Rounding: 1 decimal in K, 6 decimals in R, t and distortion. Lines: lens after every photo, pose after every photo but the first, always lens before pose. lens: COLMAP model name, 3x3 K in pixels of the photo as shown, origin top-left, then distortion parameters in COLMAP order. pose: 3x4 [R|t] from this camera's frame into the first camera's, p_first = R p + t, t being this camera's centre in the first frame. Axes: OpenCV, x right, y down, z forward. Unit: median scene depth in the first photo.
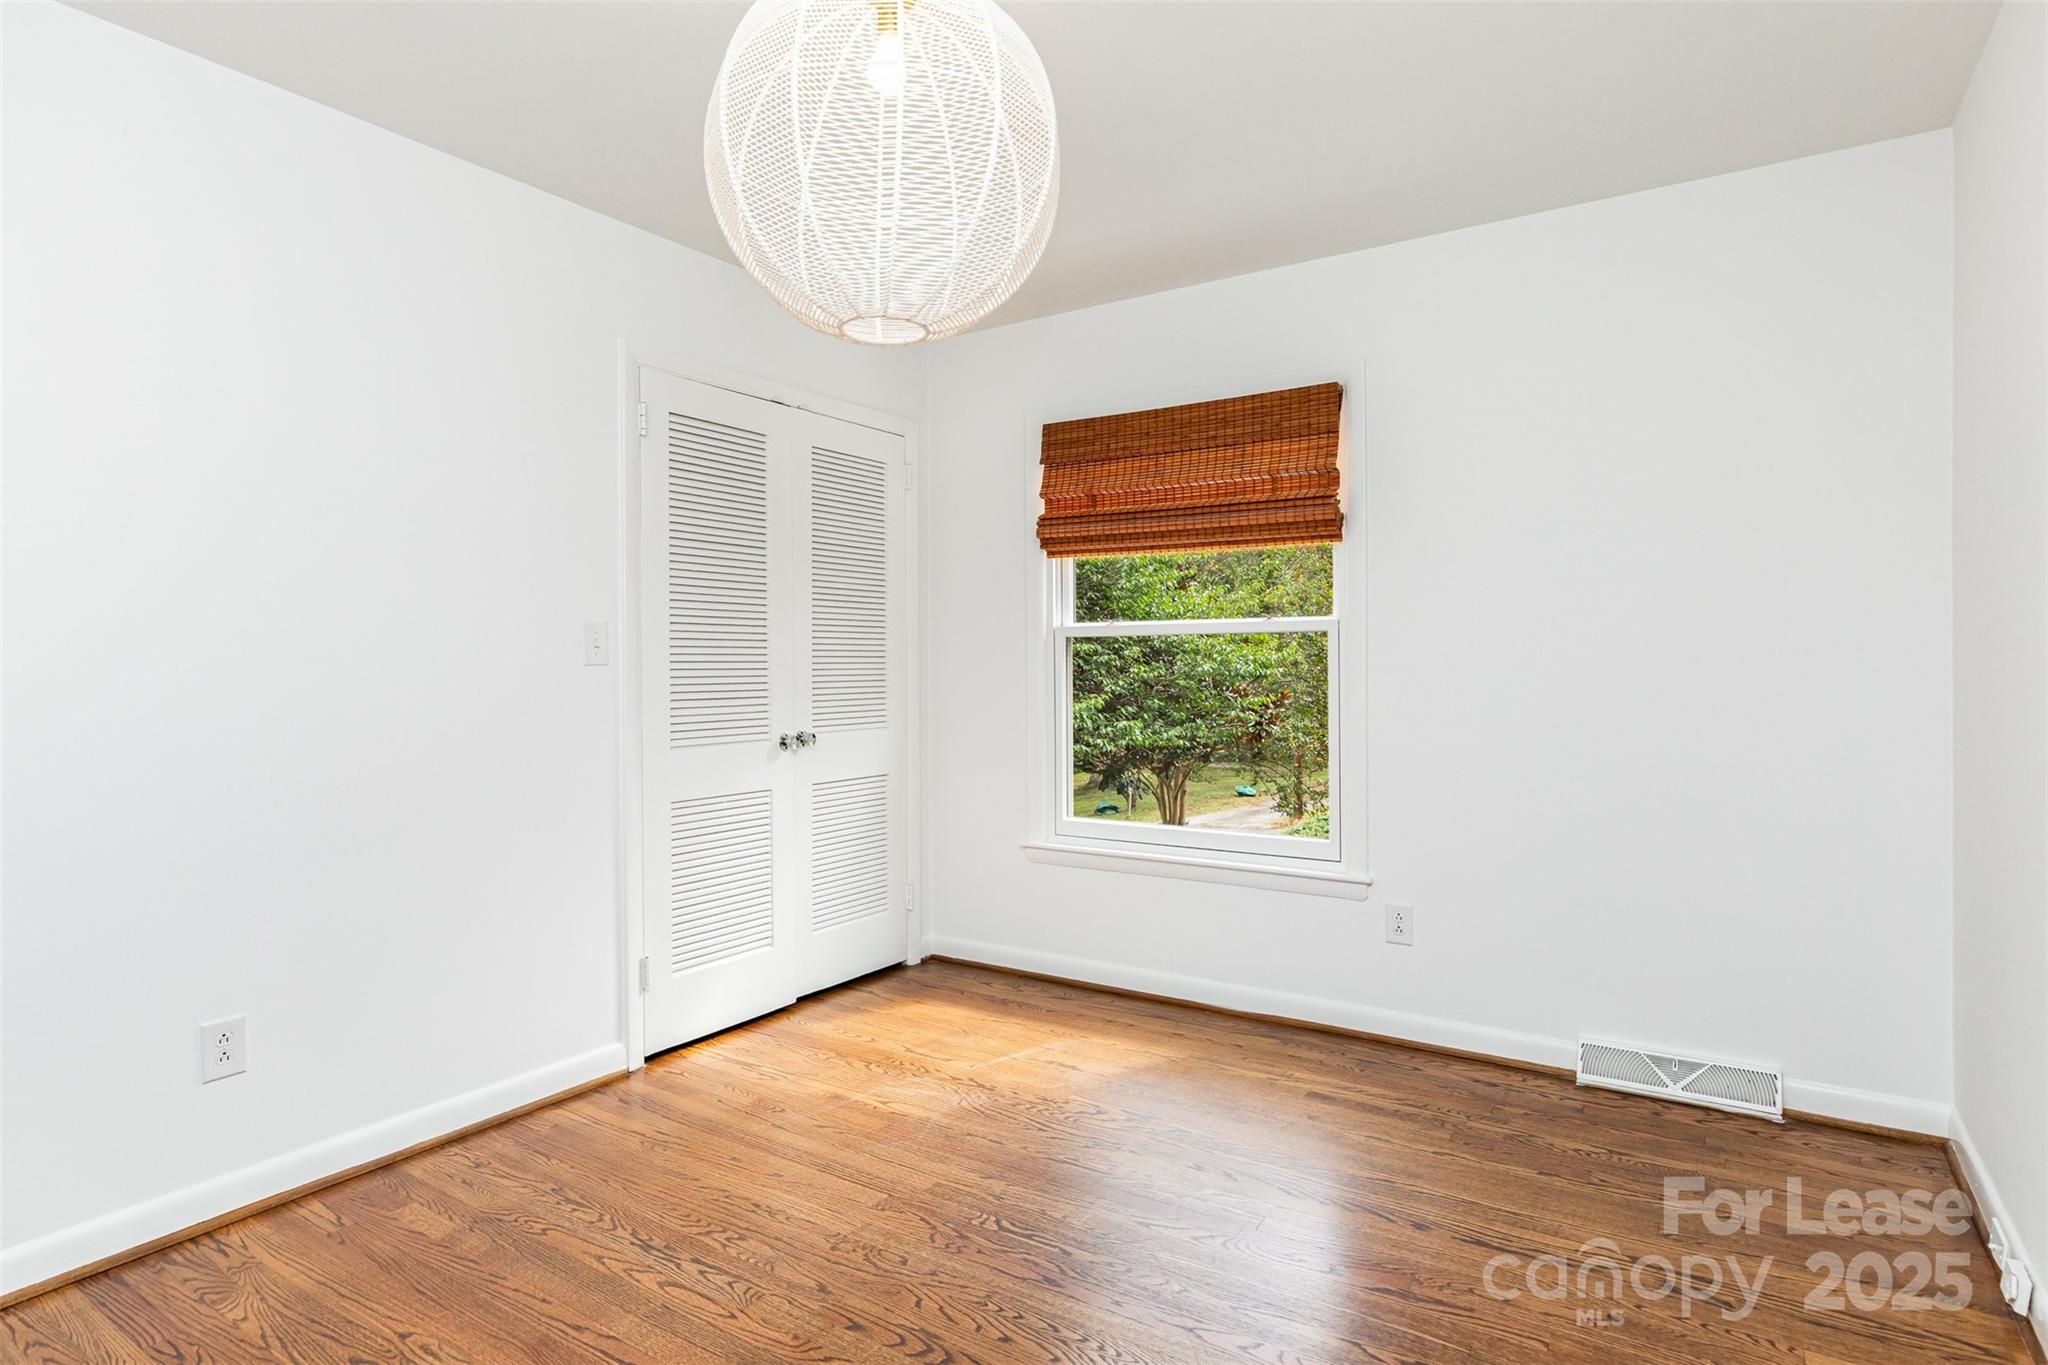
lens RADIAL K [[1050.8, 0, 1017.3], [0, 1050.8, 673.1], [0, 0, 1]] dist [-0.005467, 0.004526]
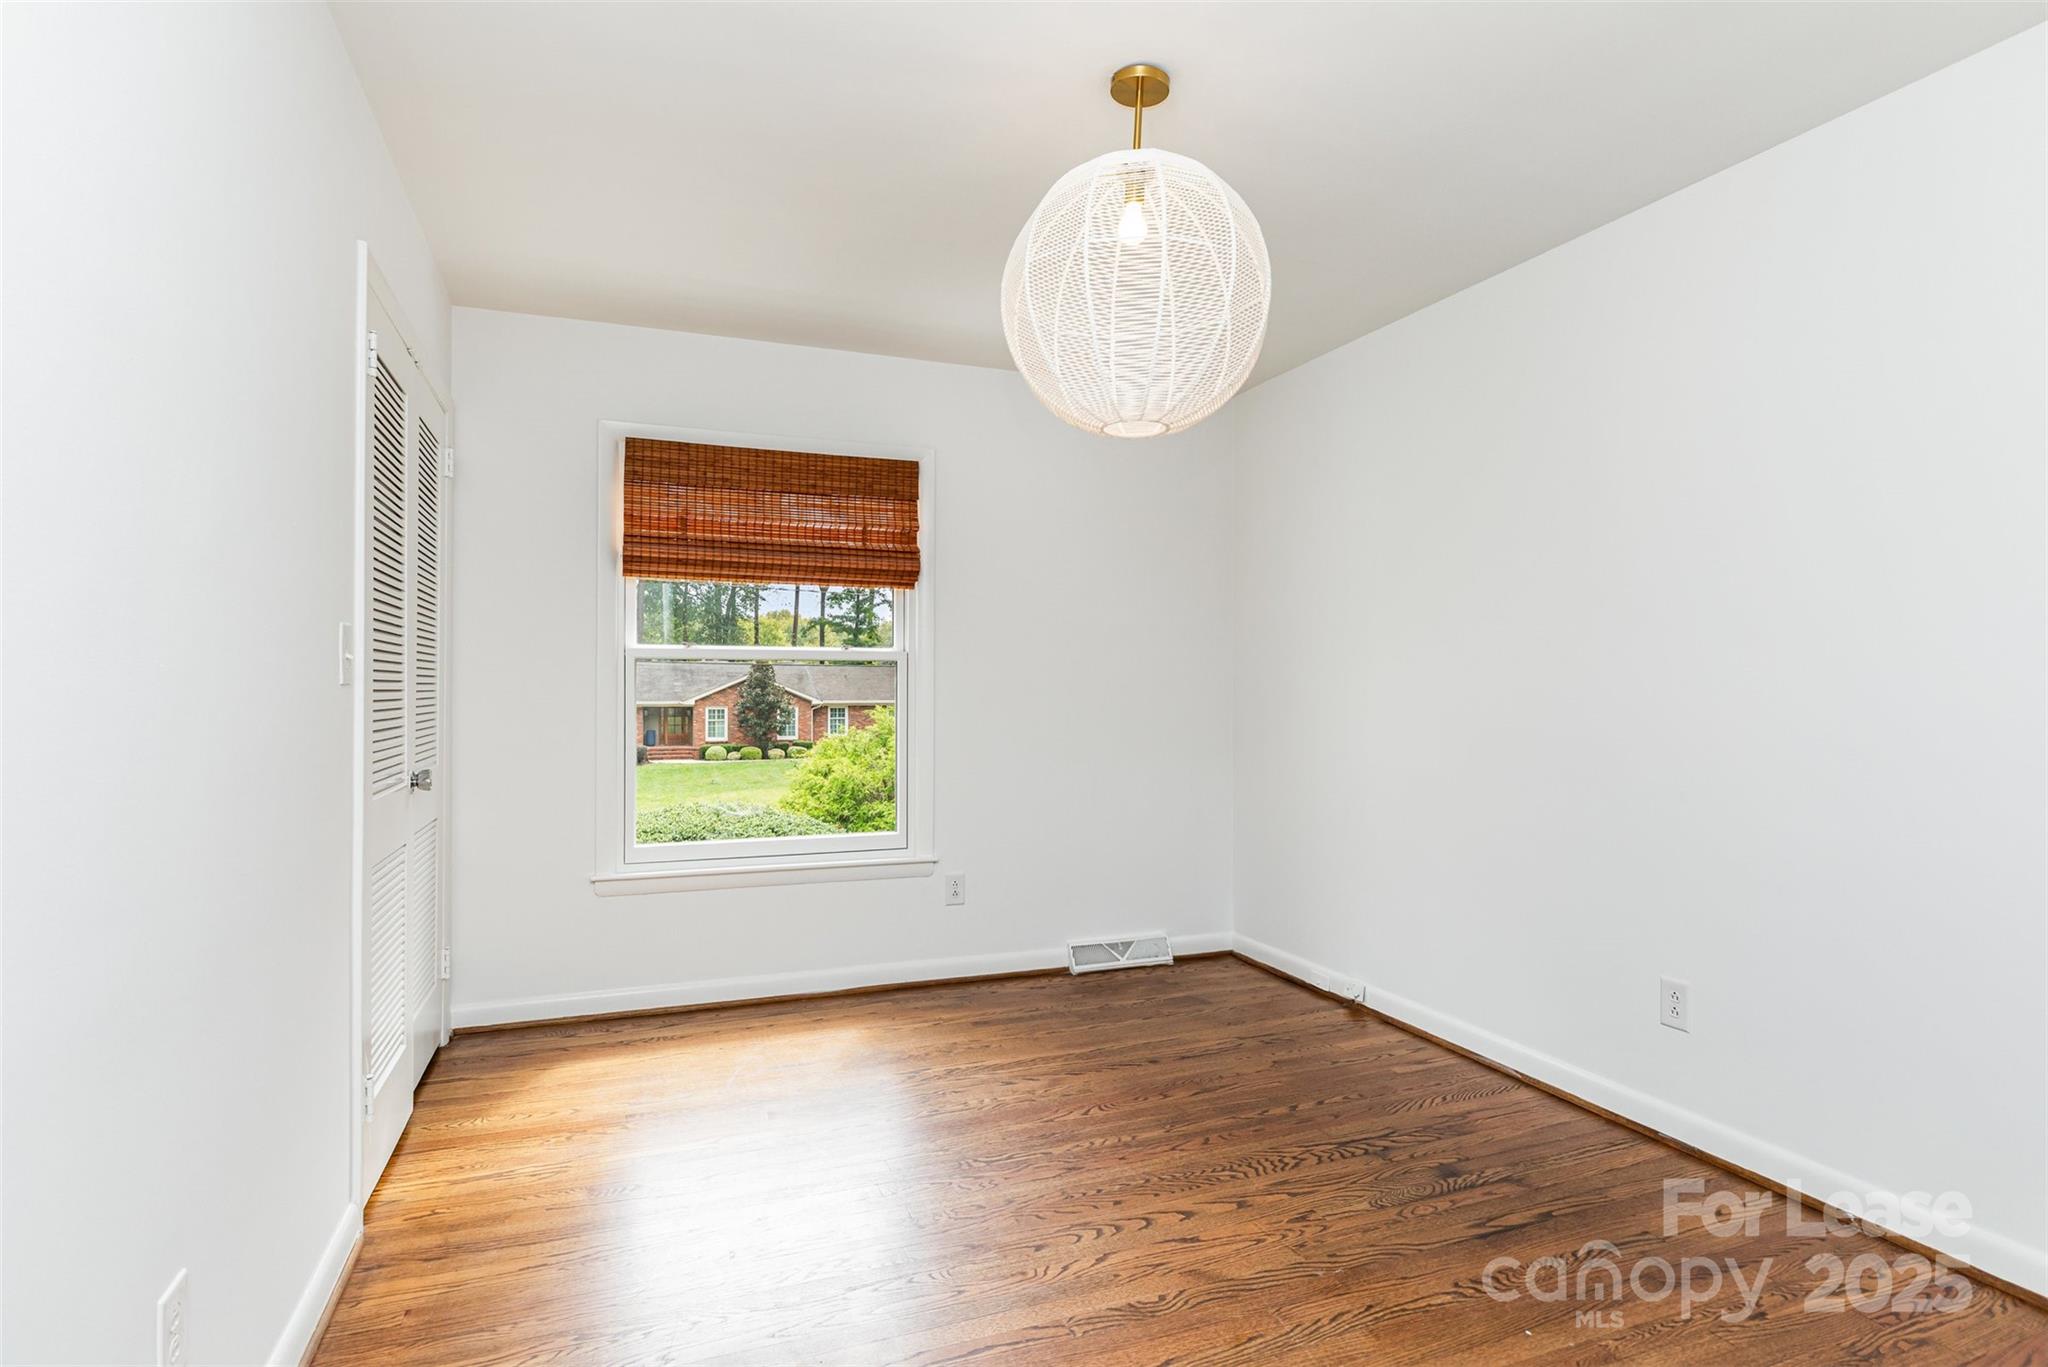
lens RADIAL K [[1050.8, 0, 1007.1], [0, 1050.8, 687.2], [0, 0, 1]] dist [-0.005467, 0.004526]
pose [[0.594096, 0.002520, 0.804390, -0.608856], [0.000618, 0.999993, -0.003590, -0.004944], [-0.804394, 0.002630, 0.594091, 0.170430]]
